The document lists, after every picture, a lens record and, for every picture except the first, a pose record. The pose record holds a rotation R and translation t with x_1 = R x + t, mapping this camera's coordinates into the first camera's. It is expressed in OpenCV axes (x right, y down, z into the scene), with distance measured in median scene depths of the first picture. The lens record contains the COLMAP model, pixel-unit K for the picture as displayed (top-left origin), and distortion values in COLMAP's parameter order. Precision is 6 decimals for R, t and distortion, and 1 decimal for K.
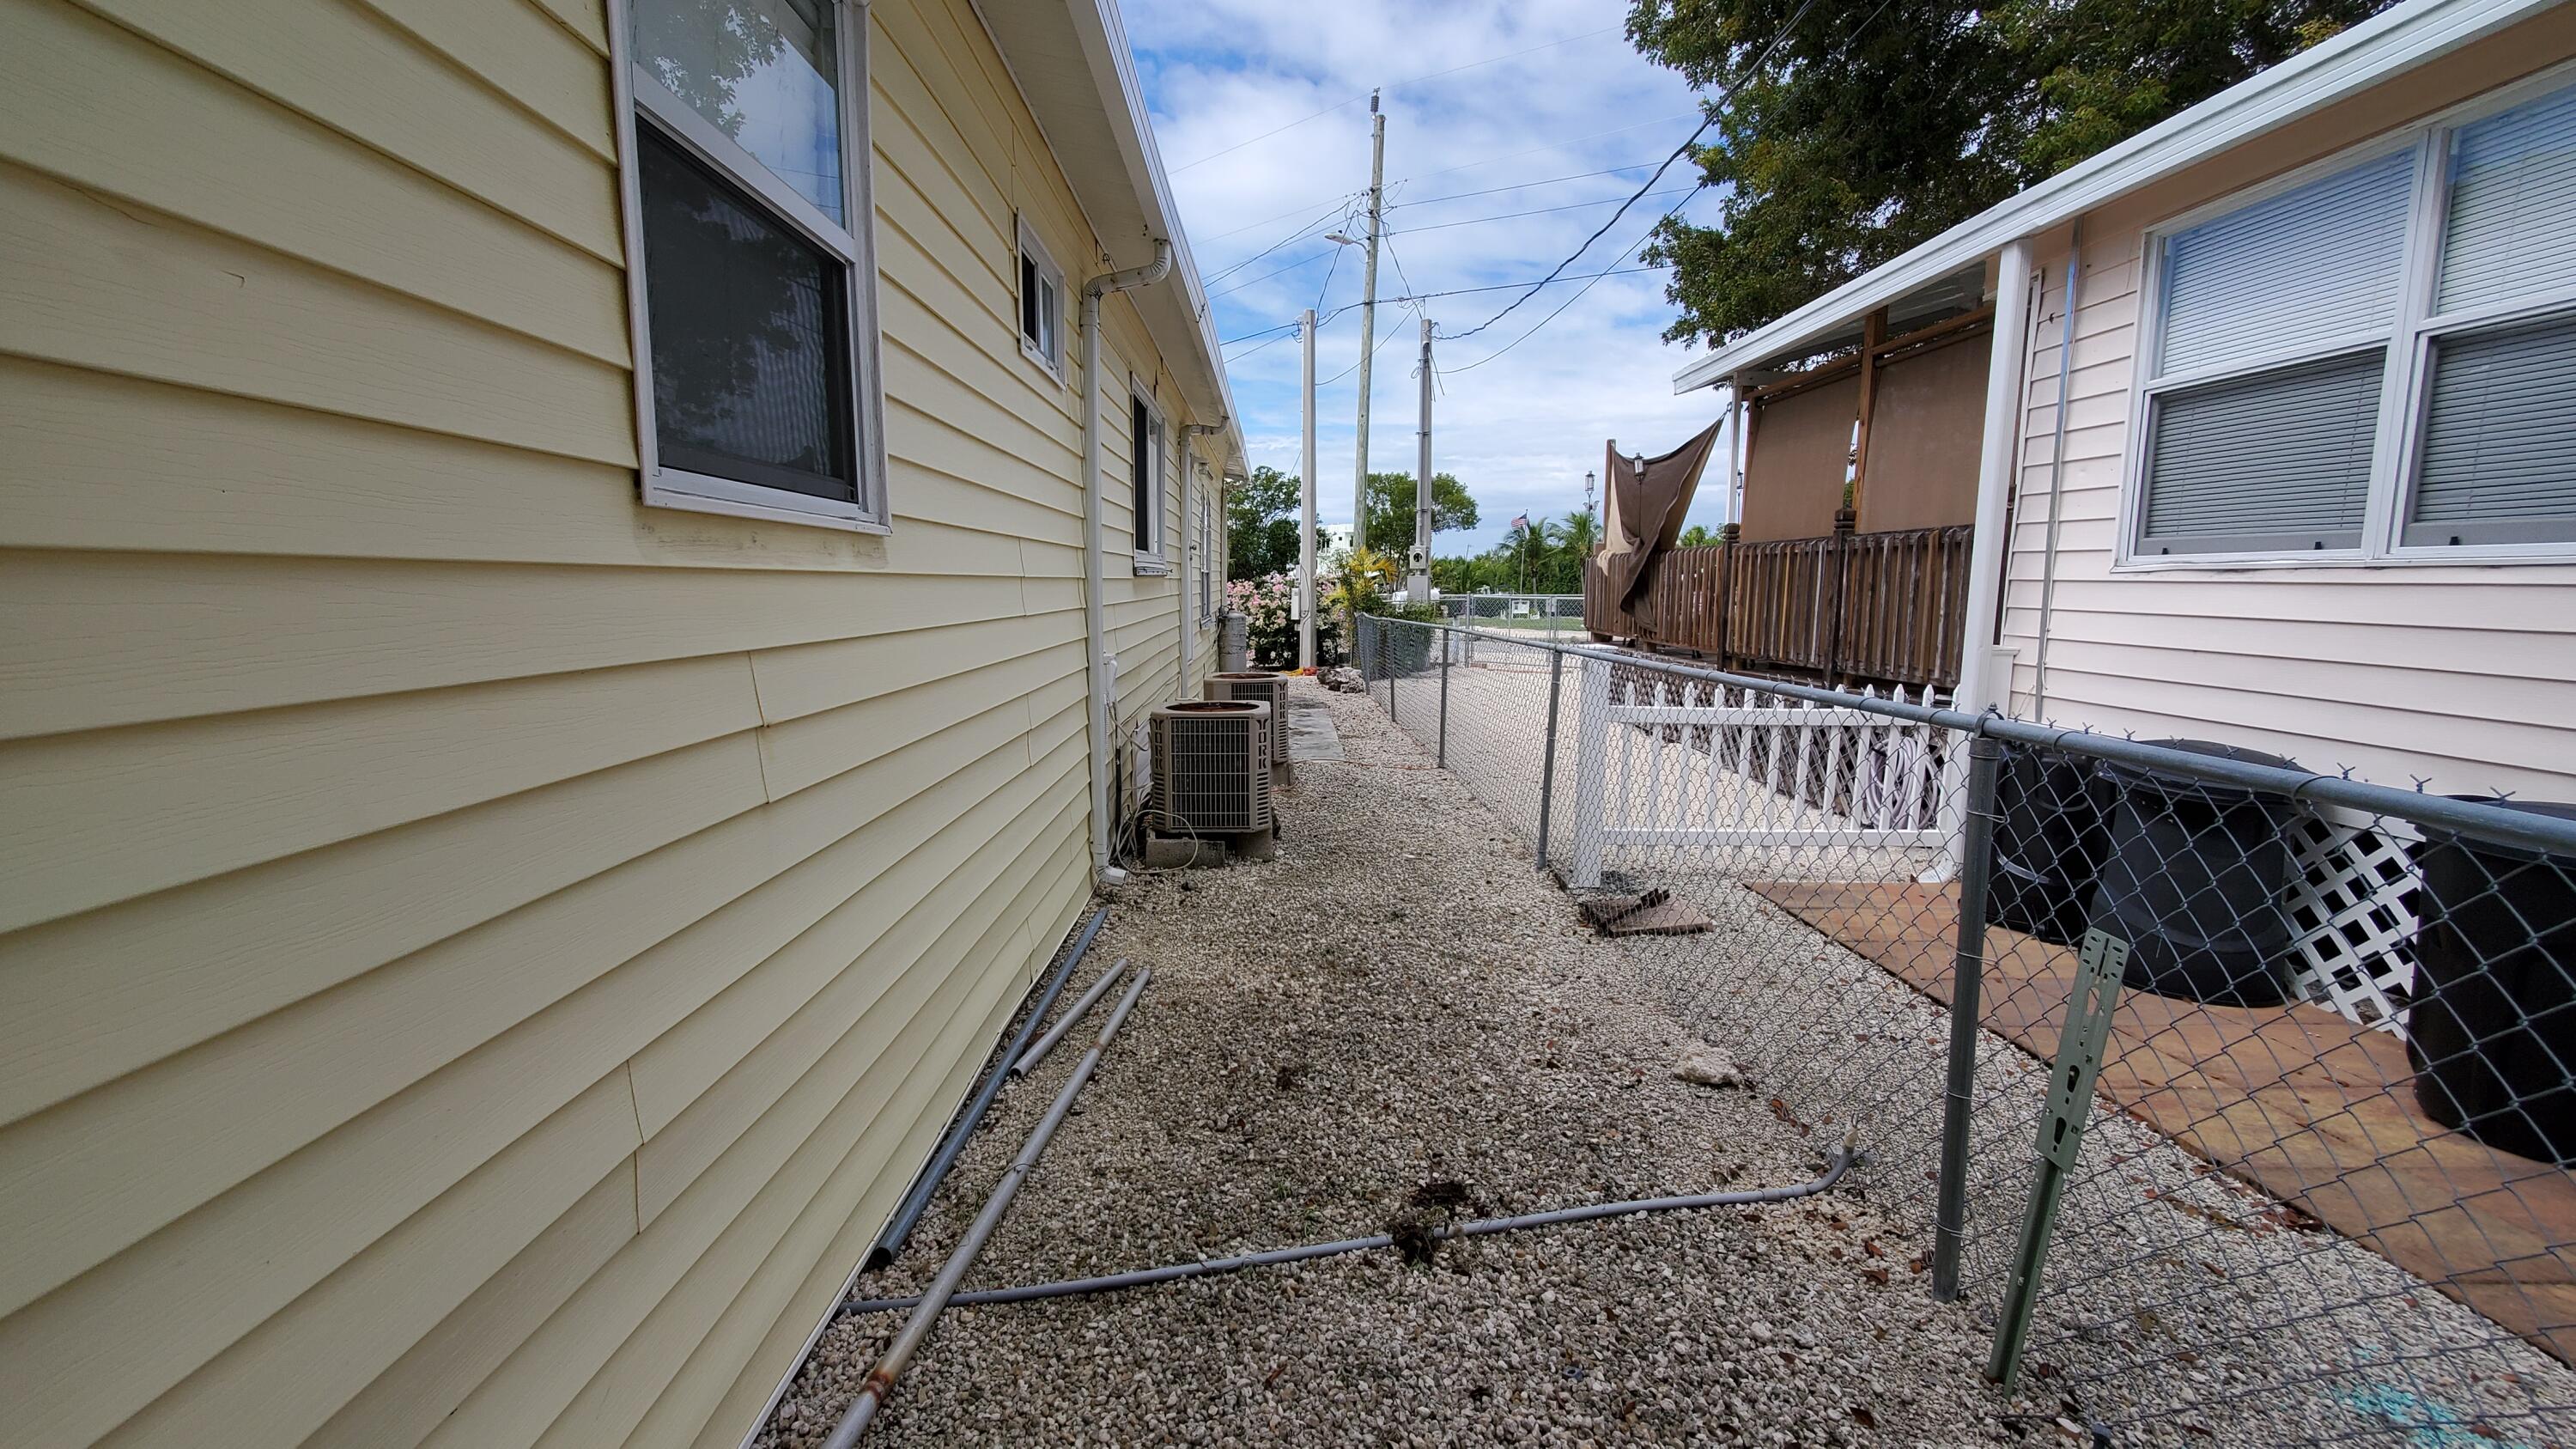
lens RADIAL K [[1030.4, 0, 1281.0], [0, 1030.4, 716.1], [0, 0, 1]] dist [0.001366, 0.000123]
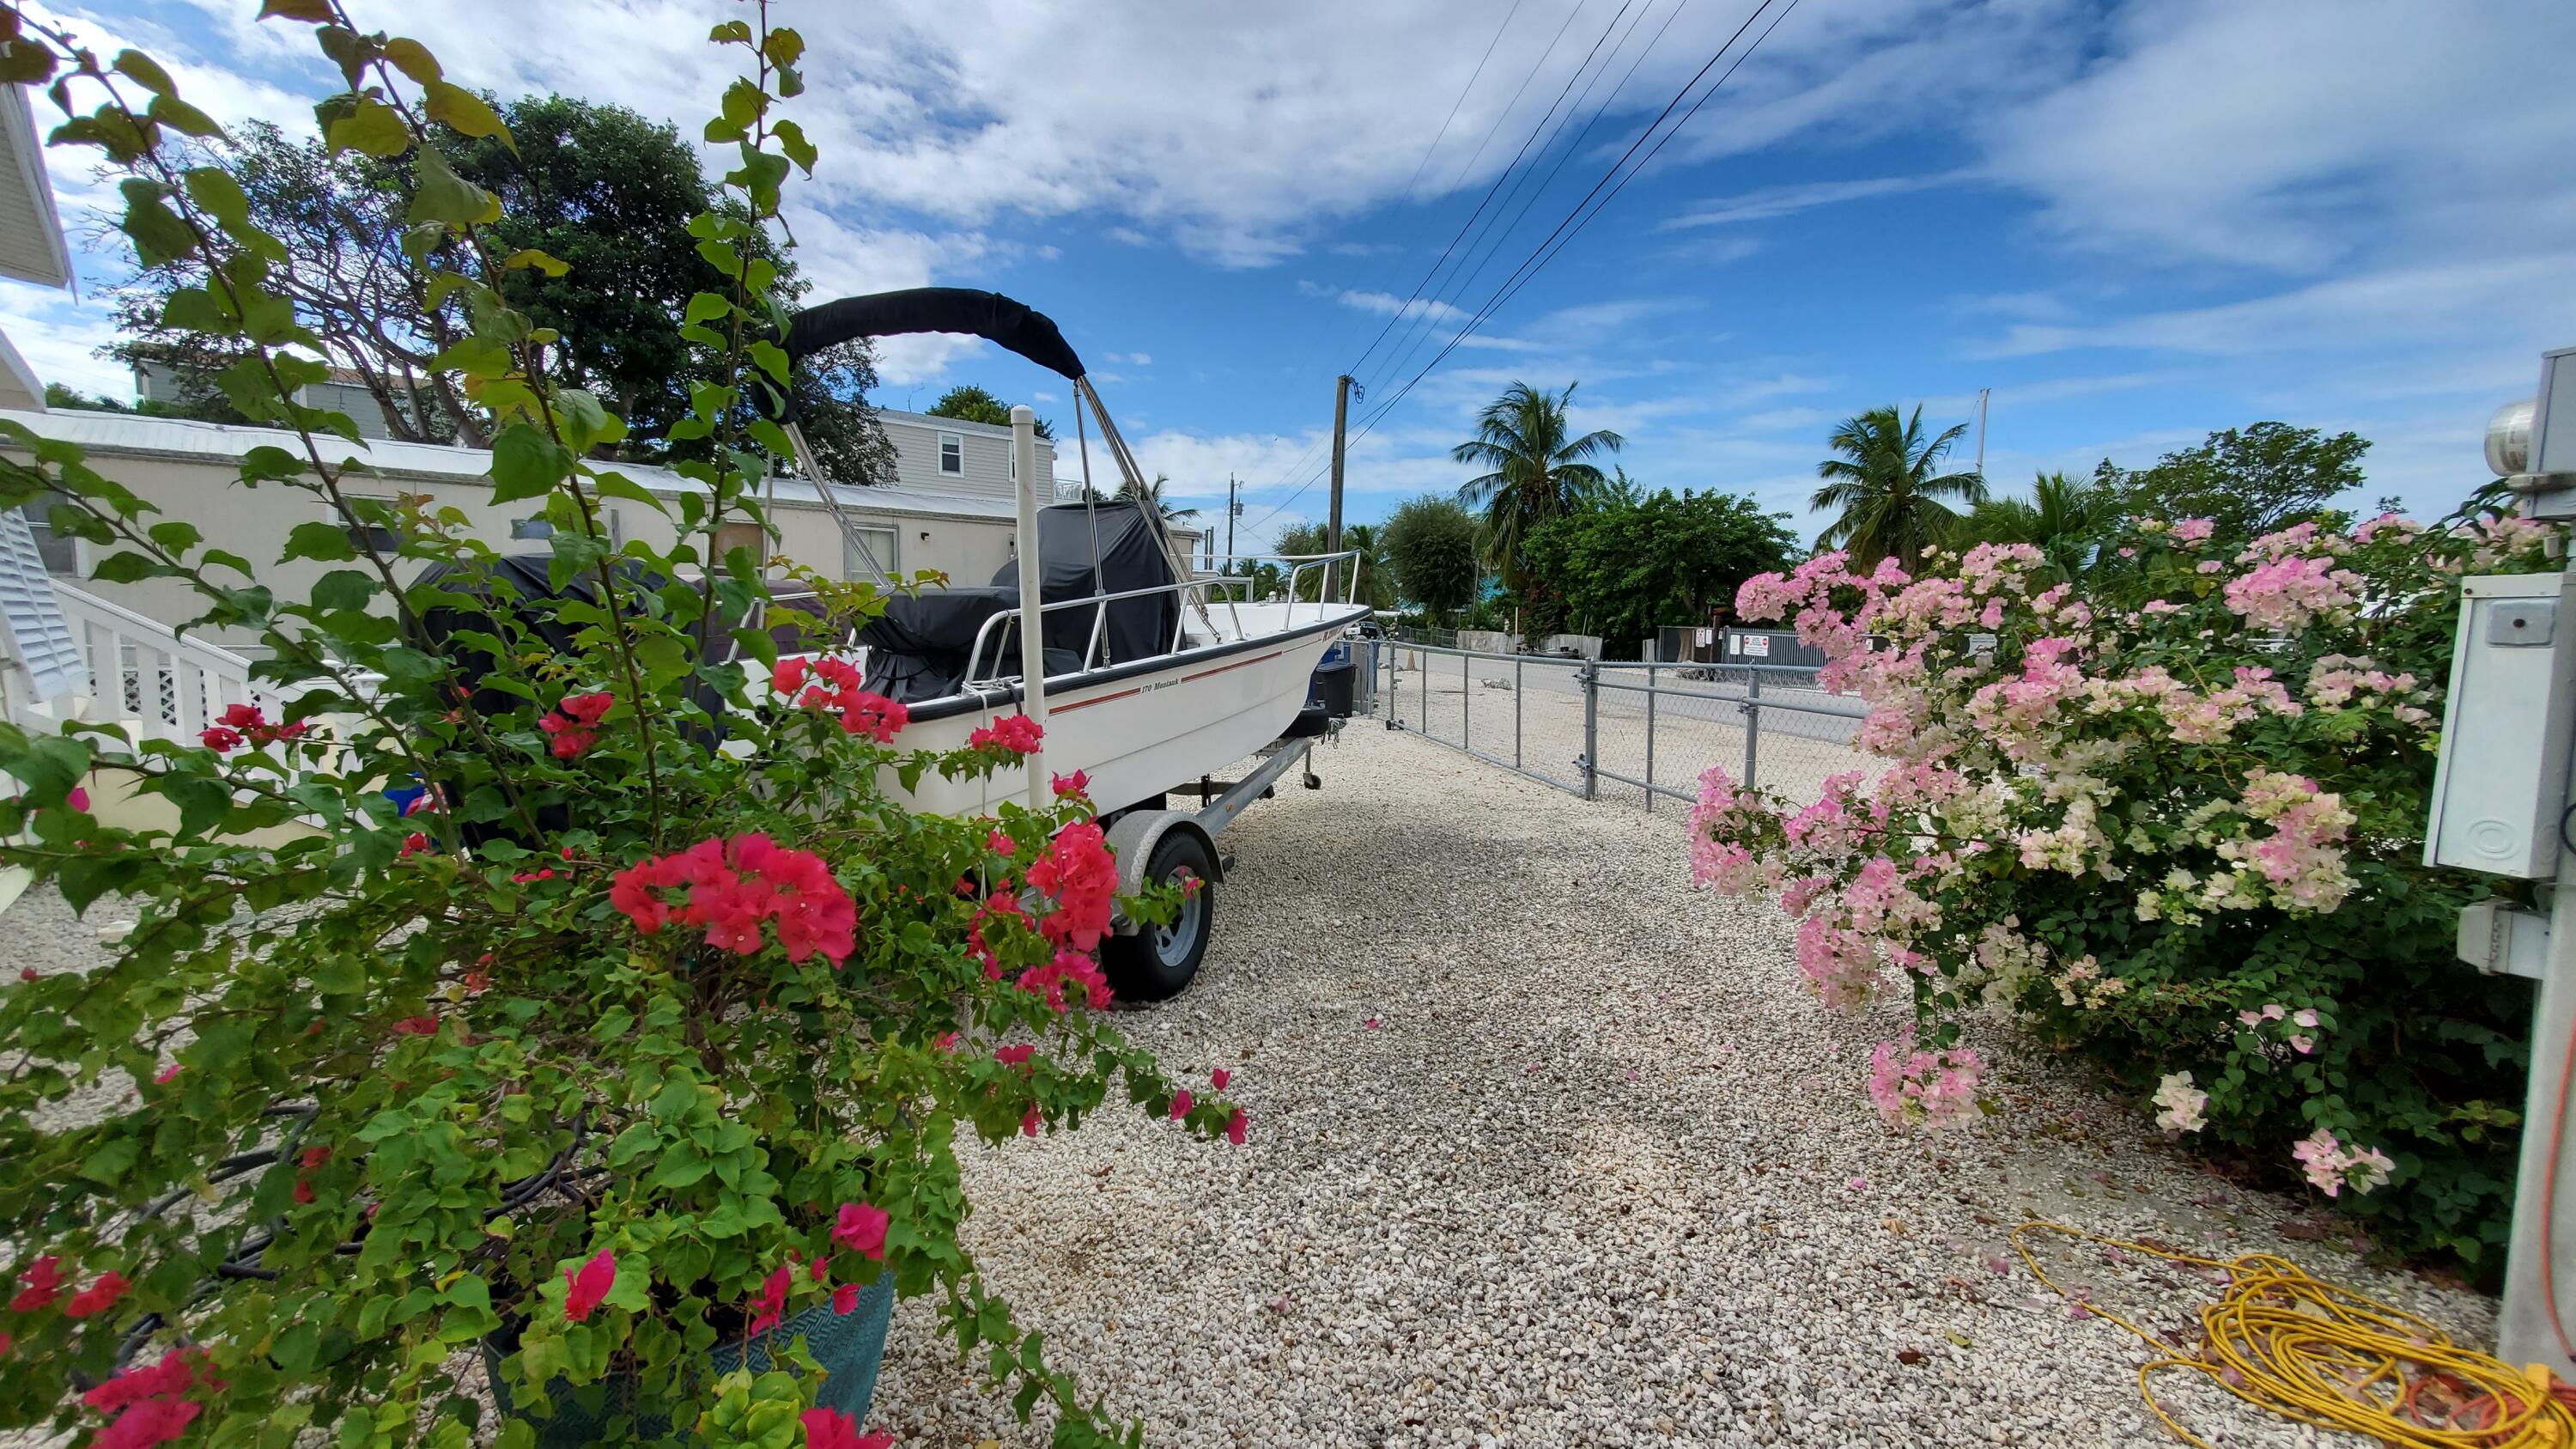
lens RADIAL K [[1030.4, 0, 1281.0], [0, 1030.4, 716.1], [0, 0, 1]] dist [0.001366, 0.000123]
pose [[0.721976, 0.049065, -0.690176, -0.002611], [-0.088449, 0.995844, -0.021729, -0.095528], [0.686241, 0.076733, 0.723315, 0.839188]]
